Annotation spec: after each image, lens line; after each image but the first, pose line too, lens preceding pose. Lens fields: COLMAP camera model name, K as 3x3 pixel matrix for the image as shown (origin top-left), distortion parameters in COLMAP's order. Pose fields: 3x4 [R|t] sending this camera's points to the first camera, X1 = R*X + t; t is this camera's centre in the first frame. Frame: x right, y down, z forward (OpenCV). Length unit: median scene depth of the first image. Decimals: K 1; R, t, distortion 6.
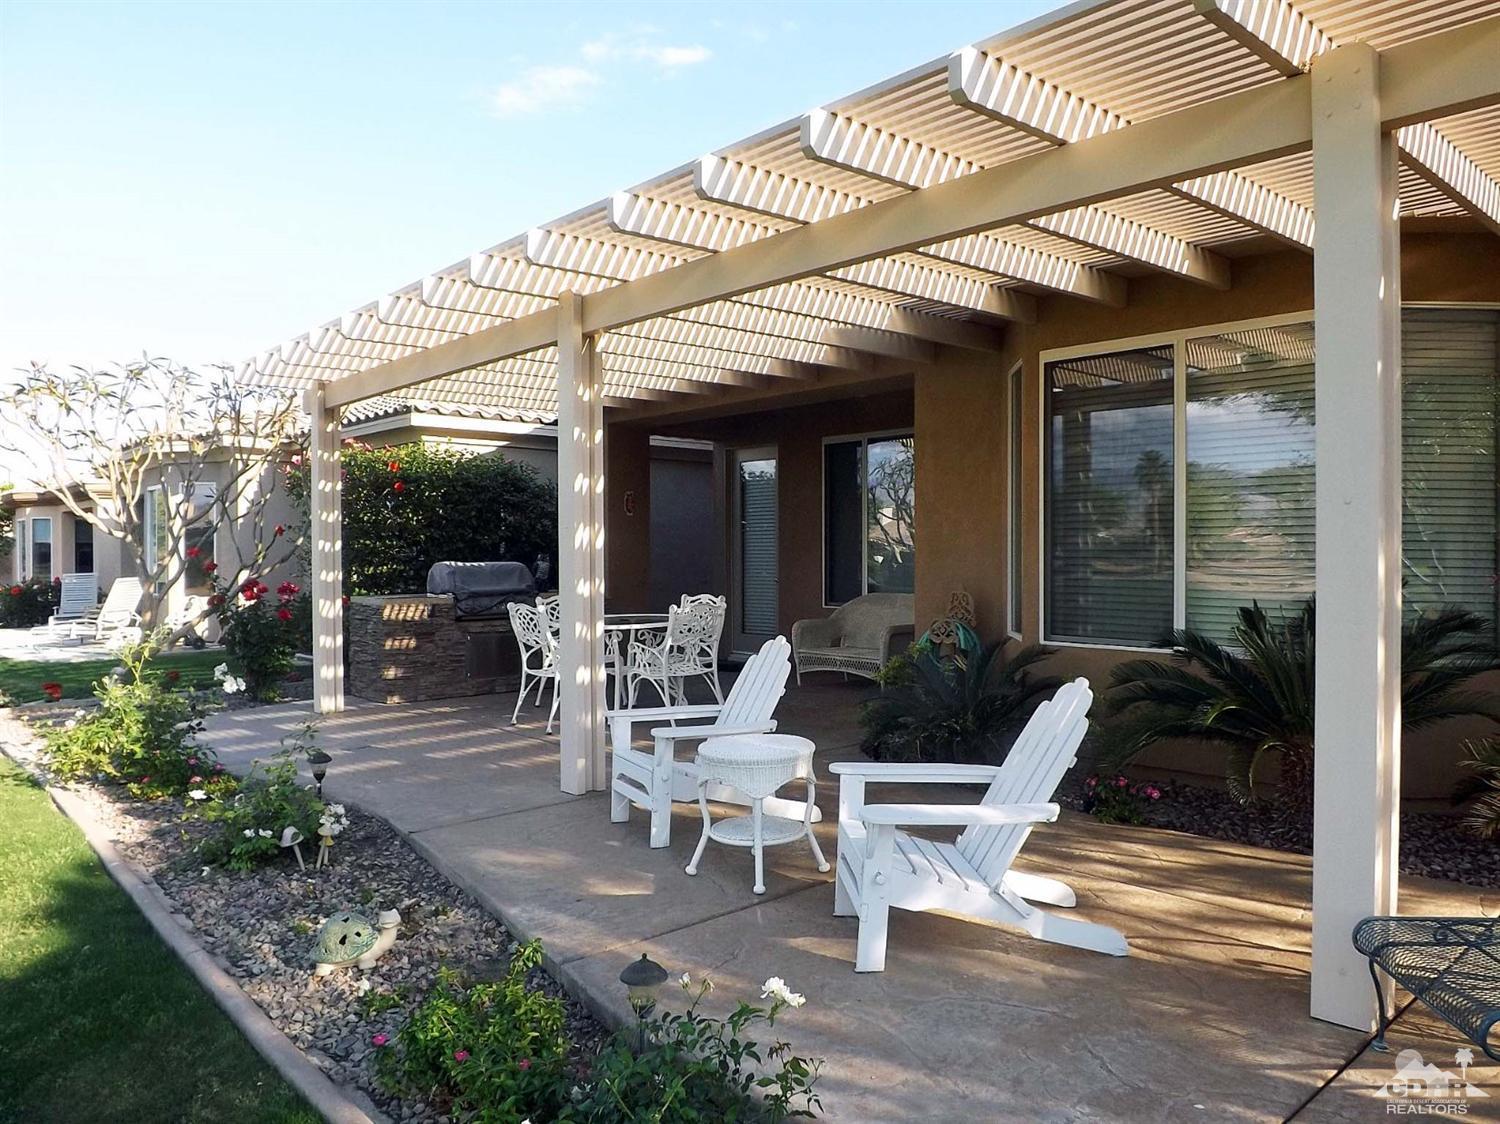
lens RADIAL K [[1116.3, 0, 762.9], [0, 1116.3, 556.5], [0, 0, 1]] dist [-0.046801, 0.007987]
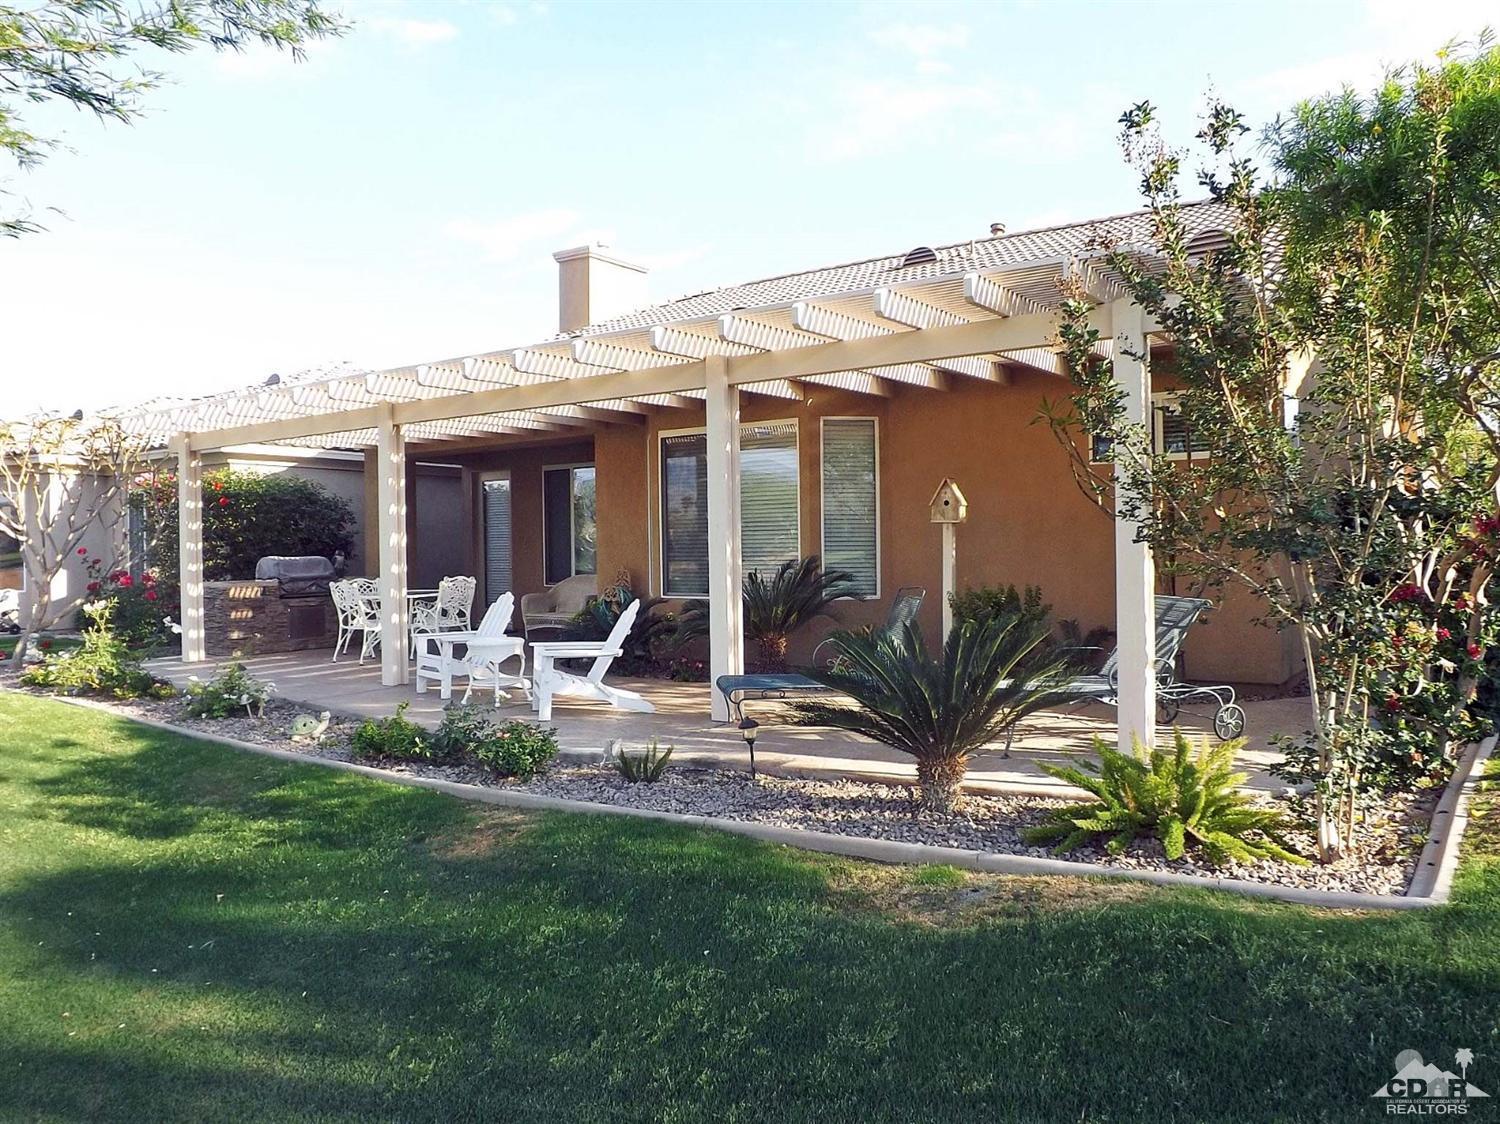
lens RADIAL K [[1116.3, 0, 762.9], [0, 1116.3, 556.5], [0, 0, 1]] dist [-0.046801, 0.007987]
pose [[0.974173, -0.011050, 0.225533, 0.007206], [0.010003, 0.999933, 0.005785, 0.003363], [-0.225582, -0.003380, 0.974218, -0.599320]]
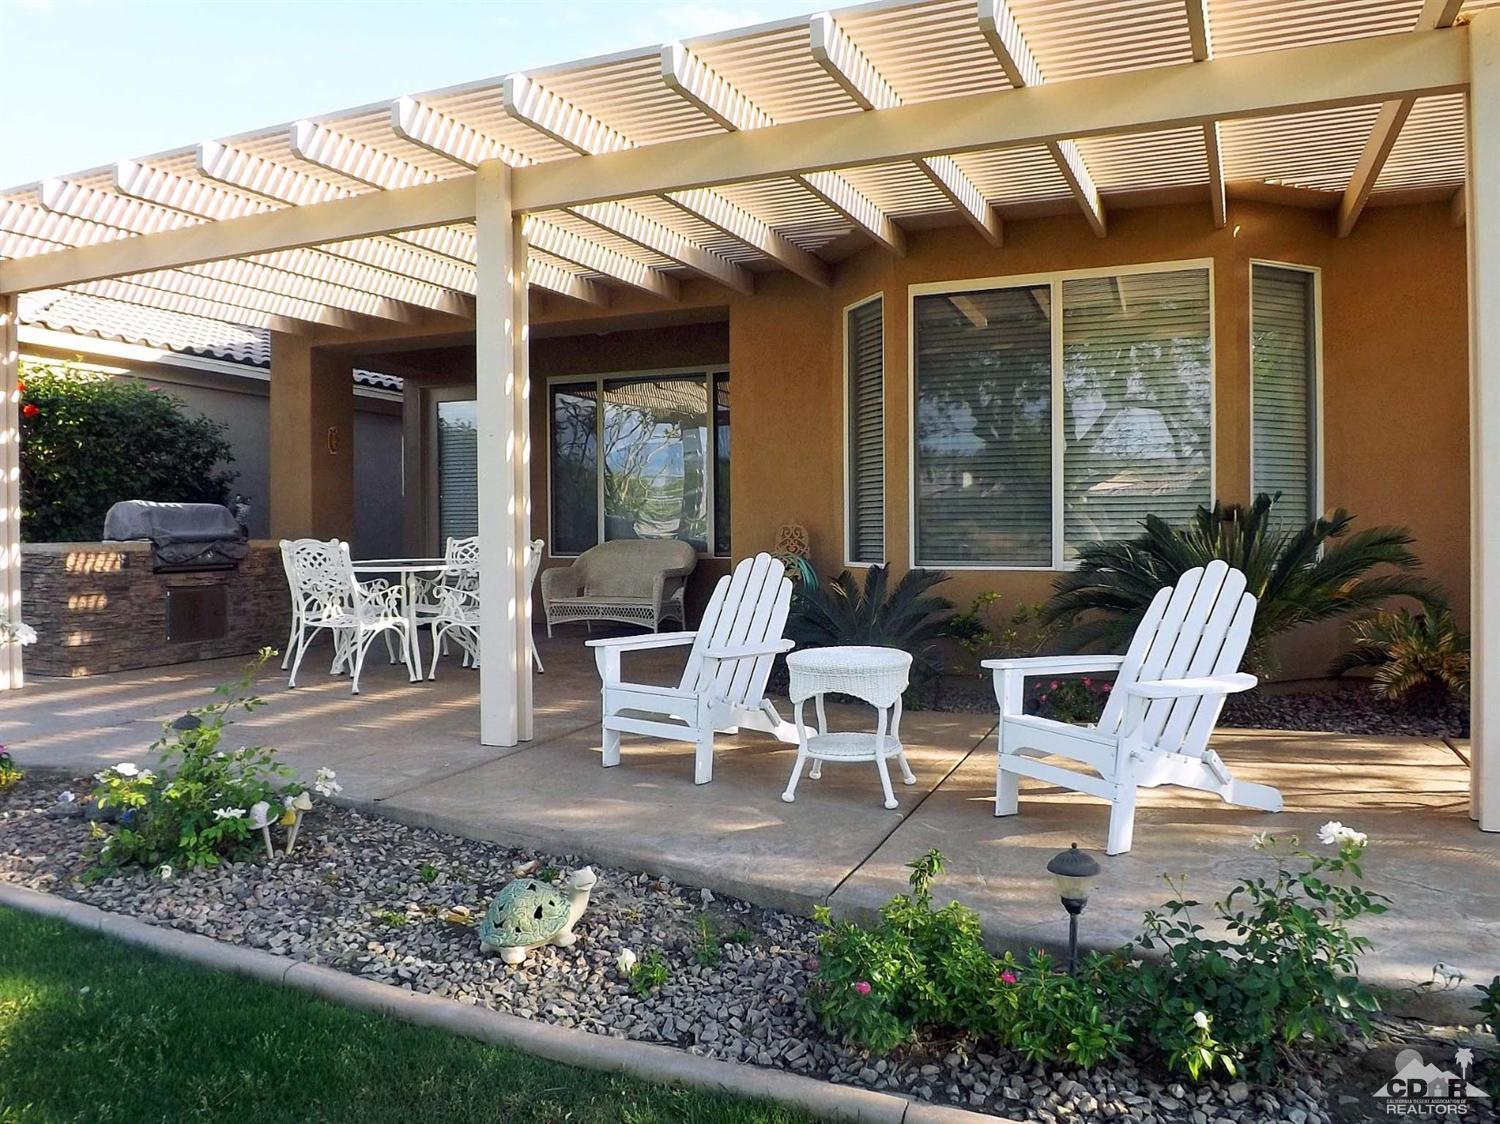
lens RADIAL K [[1110.2, 0, 747.4], [0, 1110.2, 536.9], [0, 0, 1]] dist [-0.032896, 0.004073]
pose [[0.909675, -0.005685, 0.415282, -0.250289], [0.004302, 0.999982, 0.004264, 0.034919], [-0.415299, -0.002092, 0.909683, 0.101007]]
